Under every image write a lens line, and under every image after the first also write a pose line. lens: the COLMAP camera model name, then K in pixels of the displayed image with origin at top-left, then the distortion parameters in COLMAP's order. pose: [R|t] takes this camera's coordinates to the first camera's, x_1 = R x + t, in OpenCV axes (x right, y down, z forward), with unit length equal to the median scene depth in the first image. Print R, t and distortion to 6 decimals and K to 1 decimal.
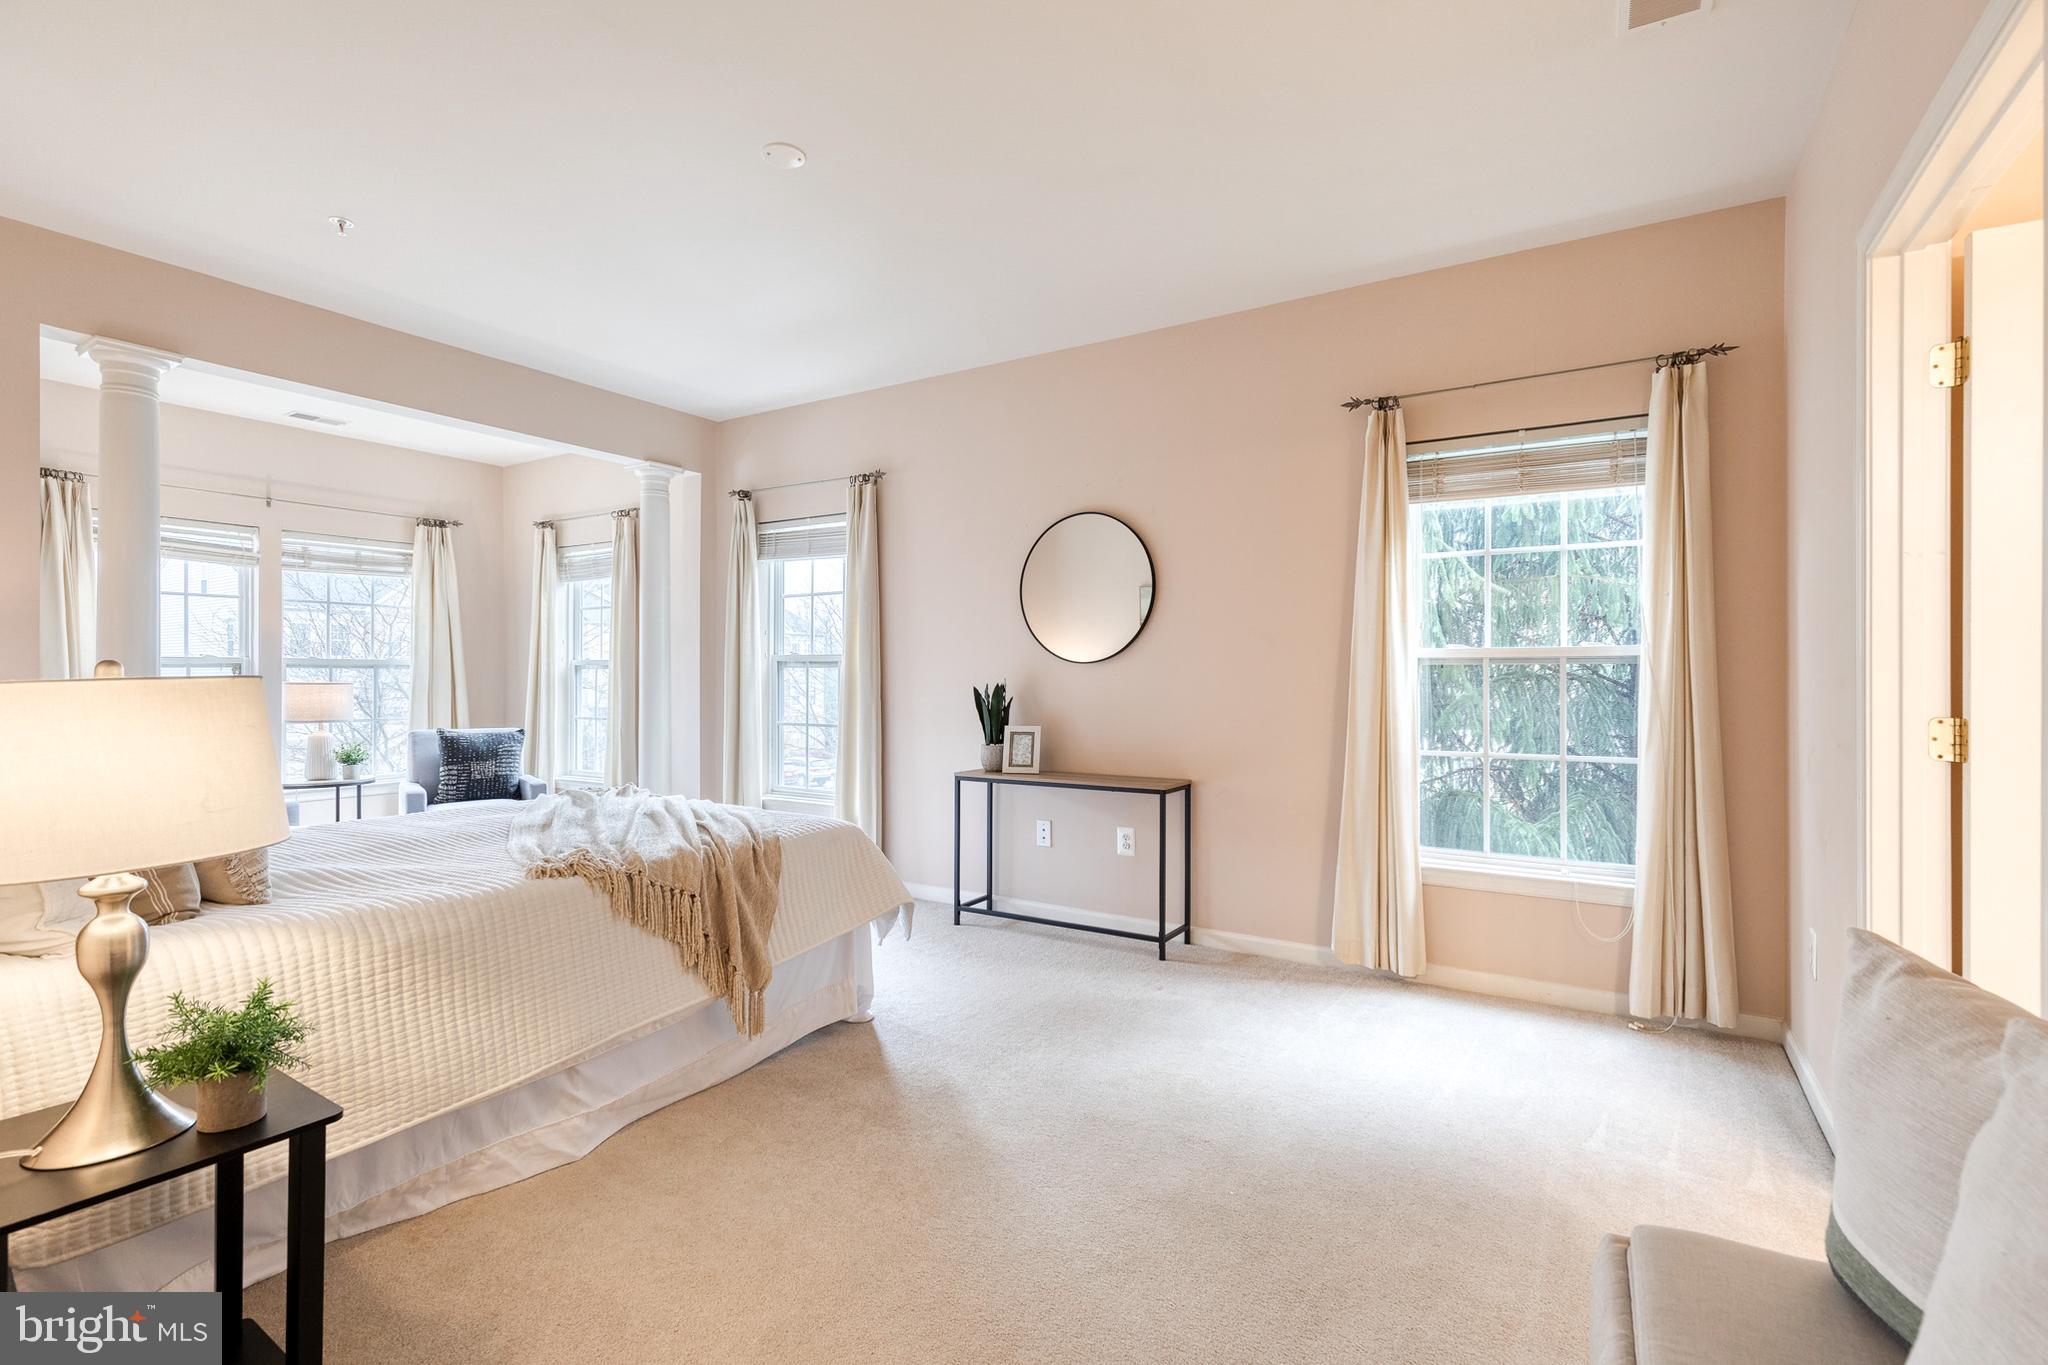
lens RADIAL K [[927.1, 0, 1028.5], [0, 927.1, 678.1], [0, 0, 1]] dist [0.008044, -0.001117]
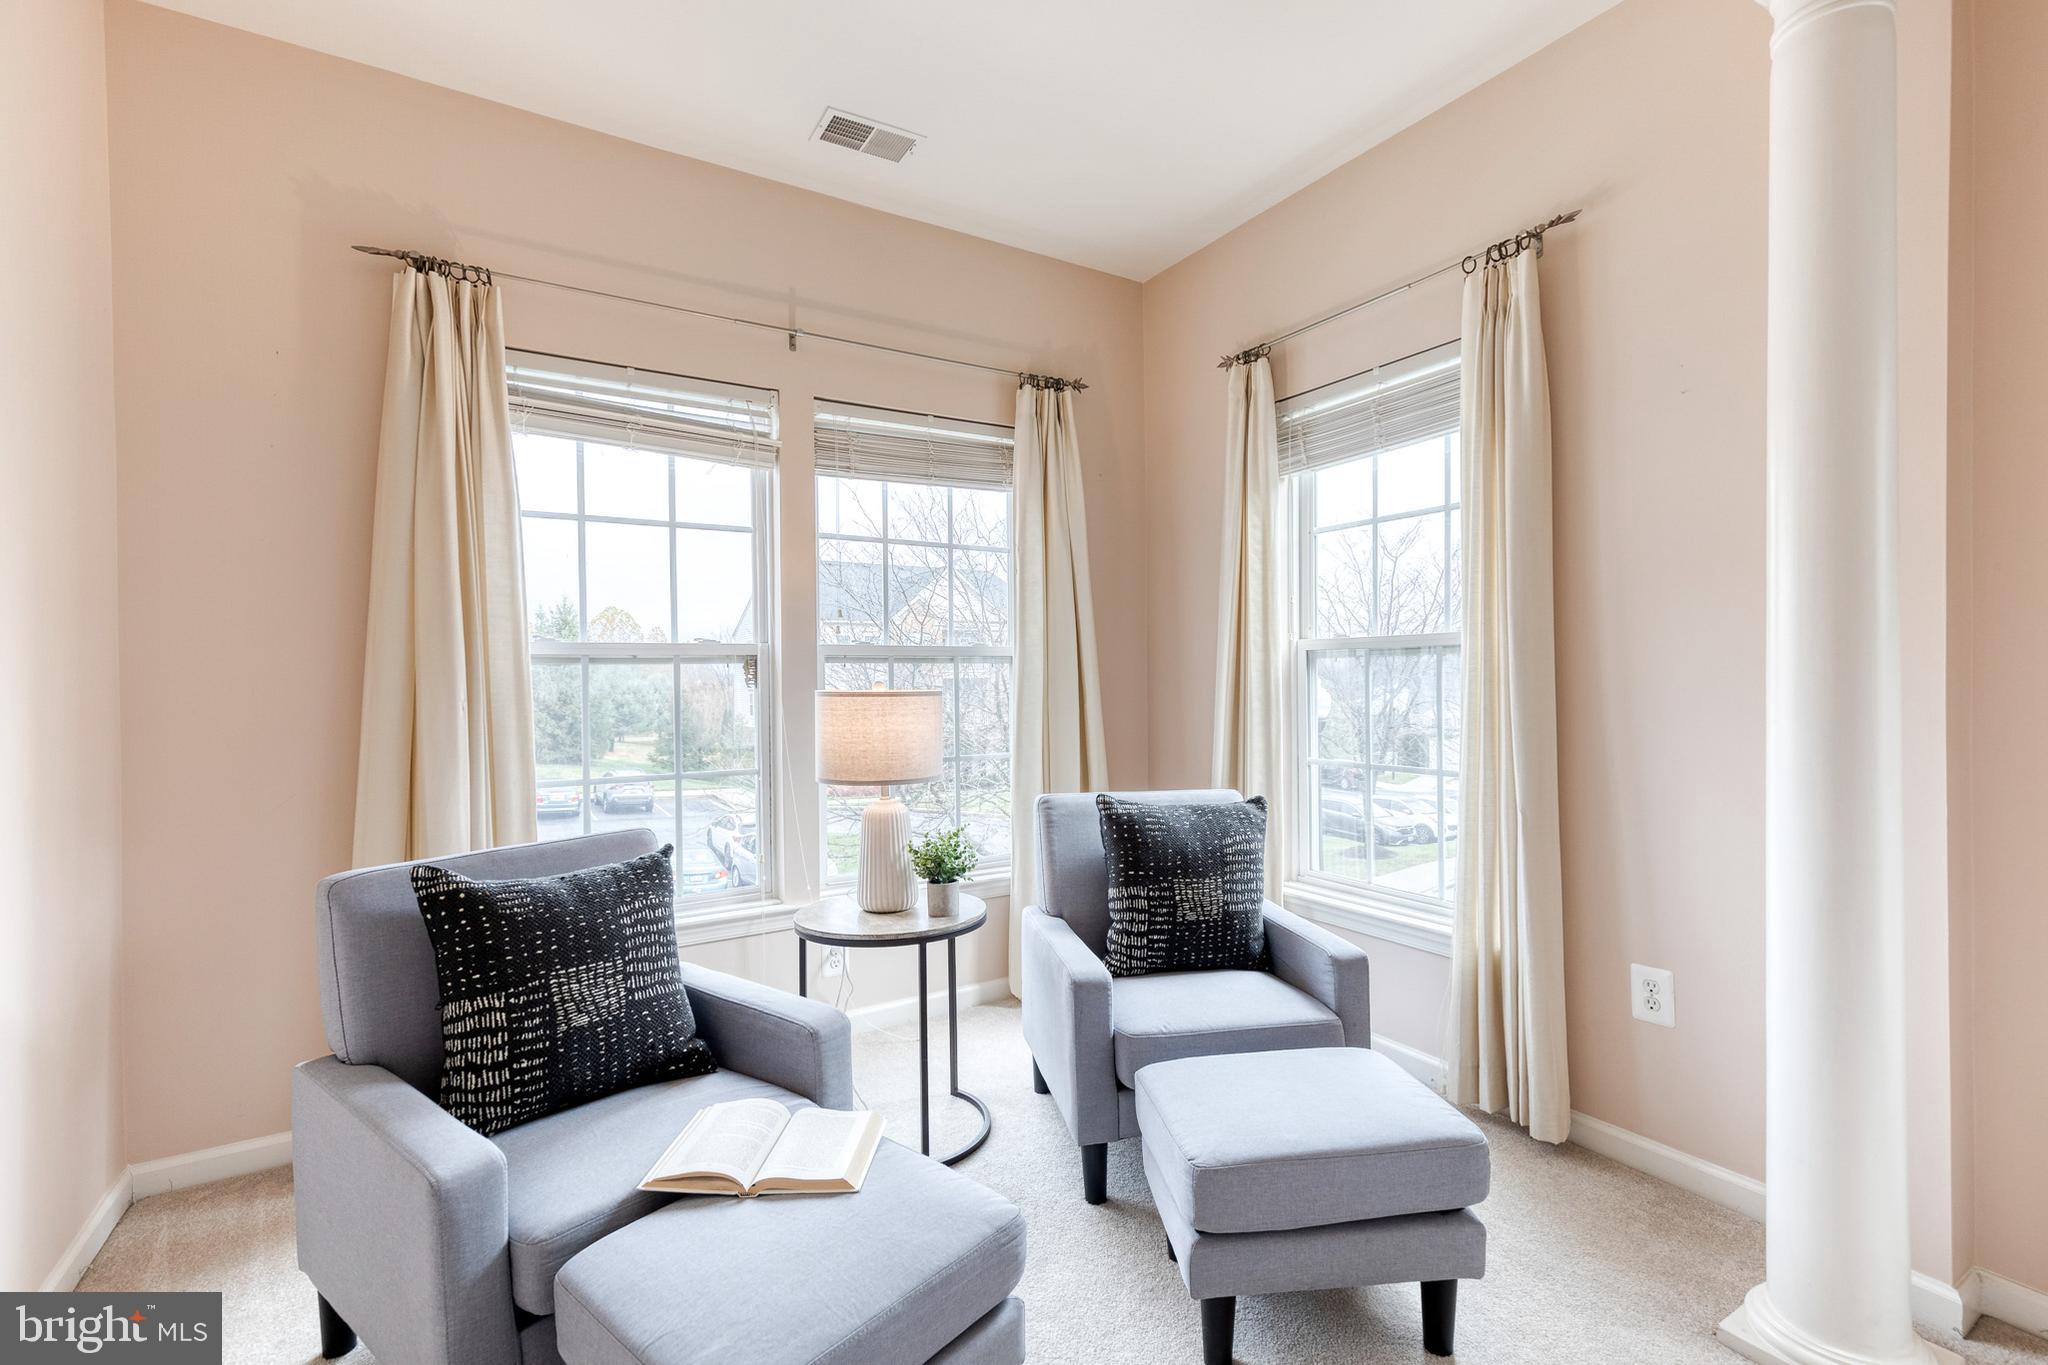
lens RADIAL K [[927.1, 0, 1041.3], [0, 927.1, 677.3], [0, 0, 1]] dist [0.008044, -0.001117]
pose [[0.900193, -0.005743, -0.435454, -0.502084], [0.008226, 0.999959, 0.003818, -0.002586], [0.435414, -0.007019, 0.900203, 0.637614]]
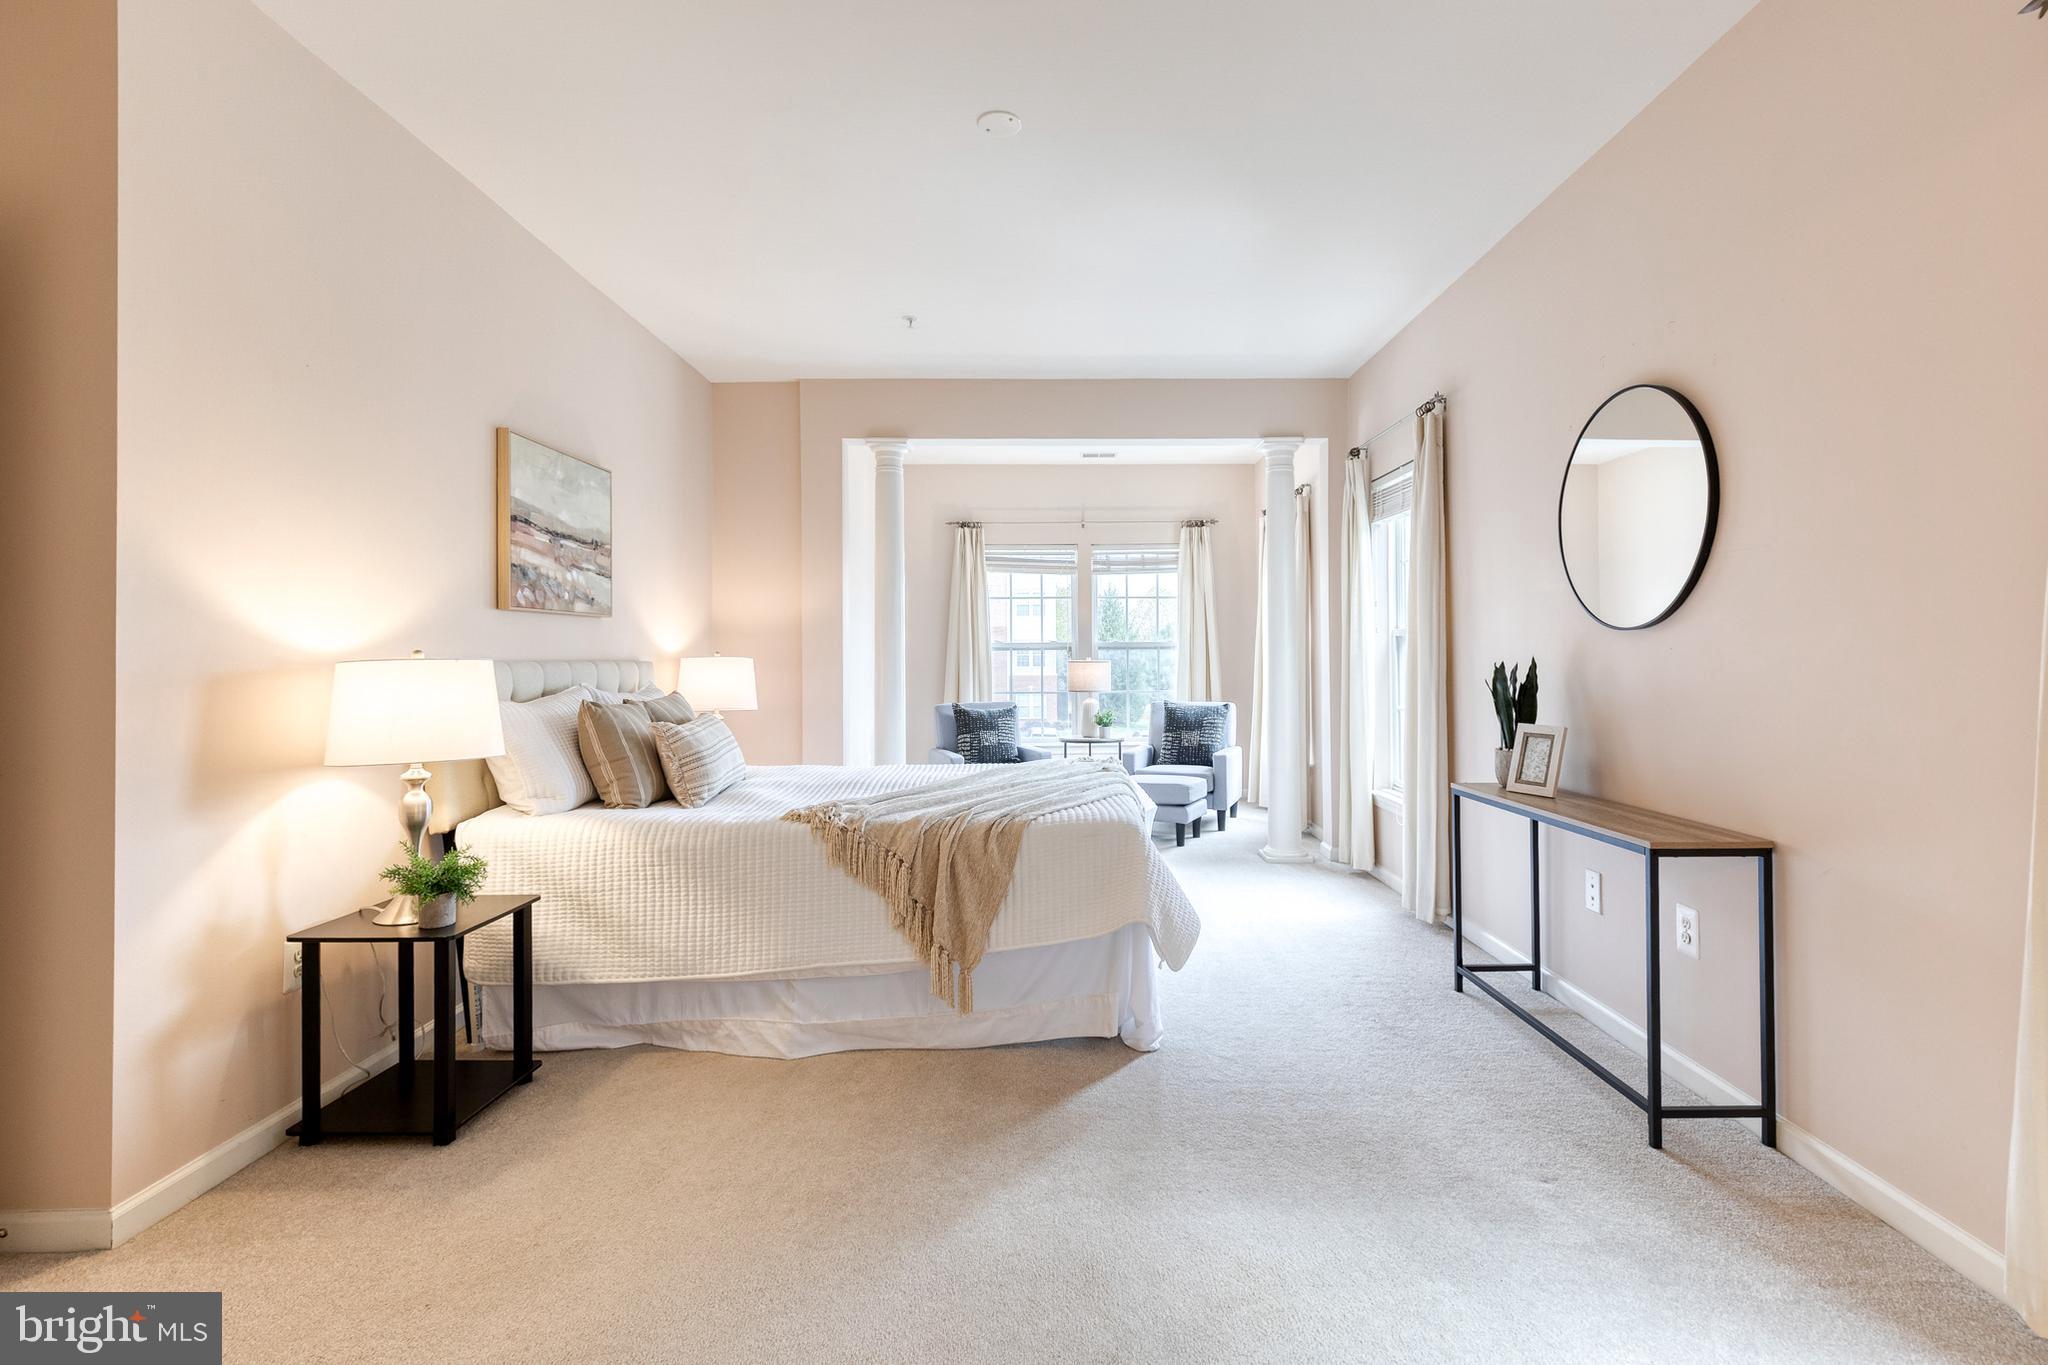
lens RADIAL K [[927.1, 0, 1066.5], [0, 927.1, 655.6], [0, 0, 1]] dist [0.008044, -0.001117]
pose [[0.553618, -0.003252, -0.832764, 0.294960], [0.002406, 0.999994, -0.002305, 0.000800], [0.832767, -0.000727, 0.553623, 0.264140]]
